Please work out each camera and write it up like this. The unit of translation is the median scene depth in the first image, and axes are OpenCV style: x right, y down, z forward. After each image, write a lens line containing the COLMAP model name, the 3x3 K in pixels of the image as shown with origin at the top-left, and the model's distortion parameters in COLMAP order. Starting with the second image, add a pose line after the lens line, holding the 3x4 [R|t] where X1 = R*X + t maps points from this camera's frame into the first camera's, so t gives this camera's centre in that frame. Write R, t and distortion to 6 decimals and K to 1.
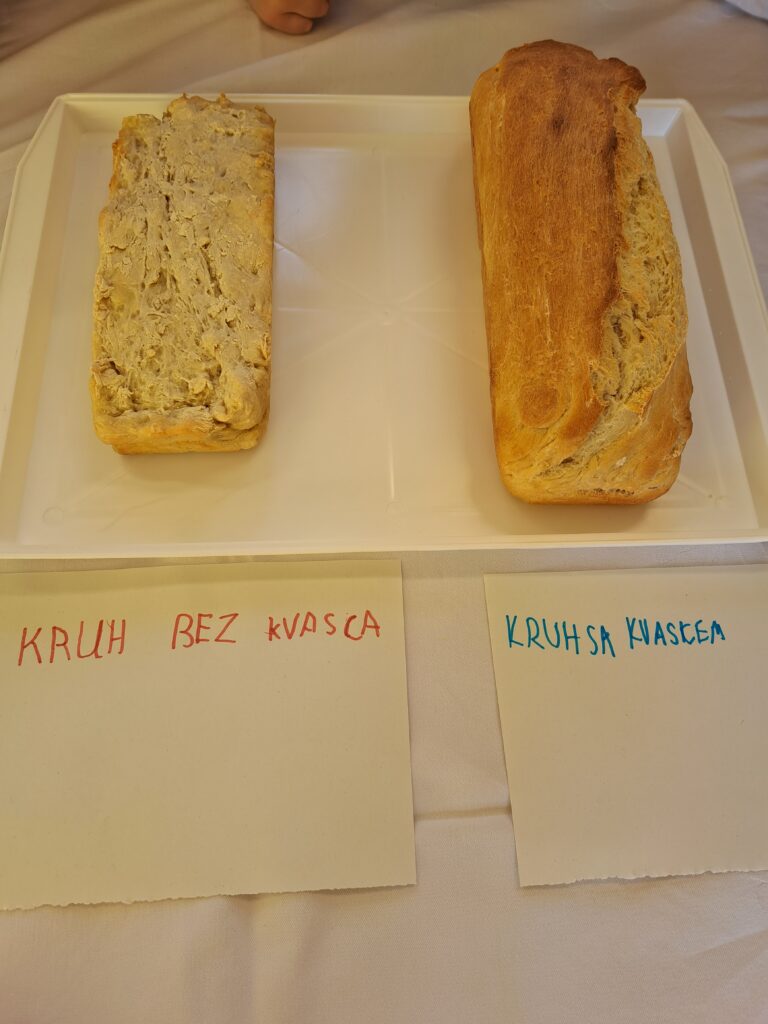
lens RADIAL K [[742.9, 0, 384.0], [0, 742.9, 512.0], [0, 0, 1]] dist [0.025779, -0.001546]
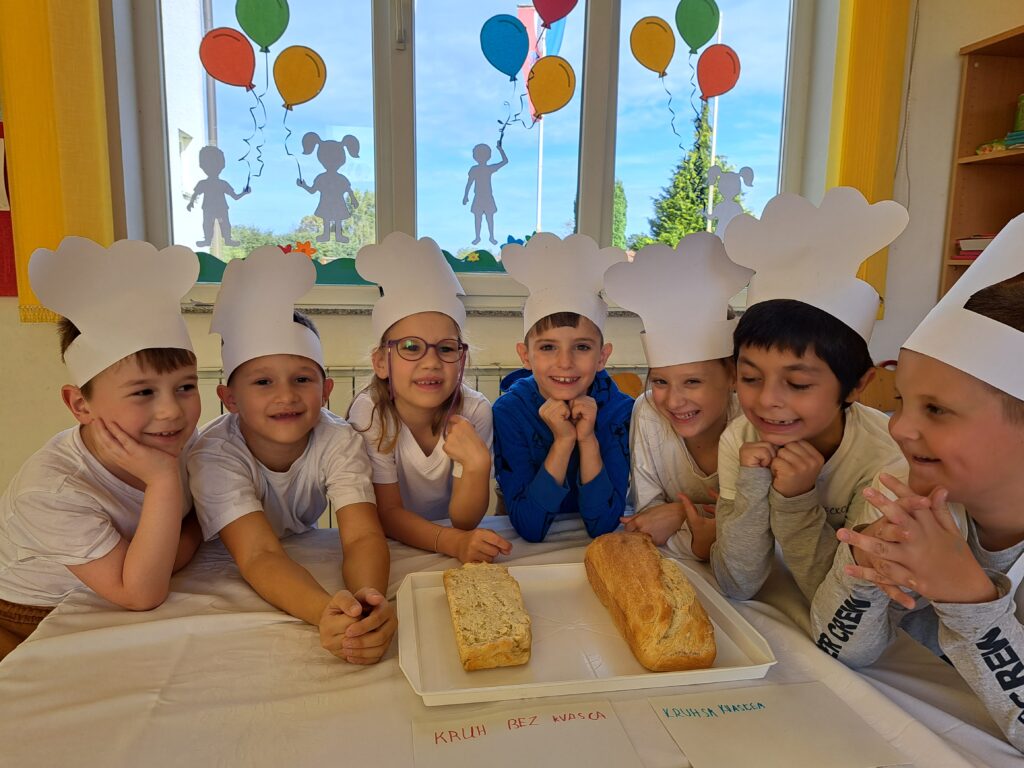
lens RADIAL K [[742.9, 0, 512.0], [0, 742.9, 384.0], [0, 0, 1]] dist [0.025779, -0.001546]
pose [[0.990746, -0.045435, 0.127901, -0.487862], [0.132832, 0.518276, -0.844834, 1.403100], [-0.027902, 0.854005, 0.519515, -0.870518]]
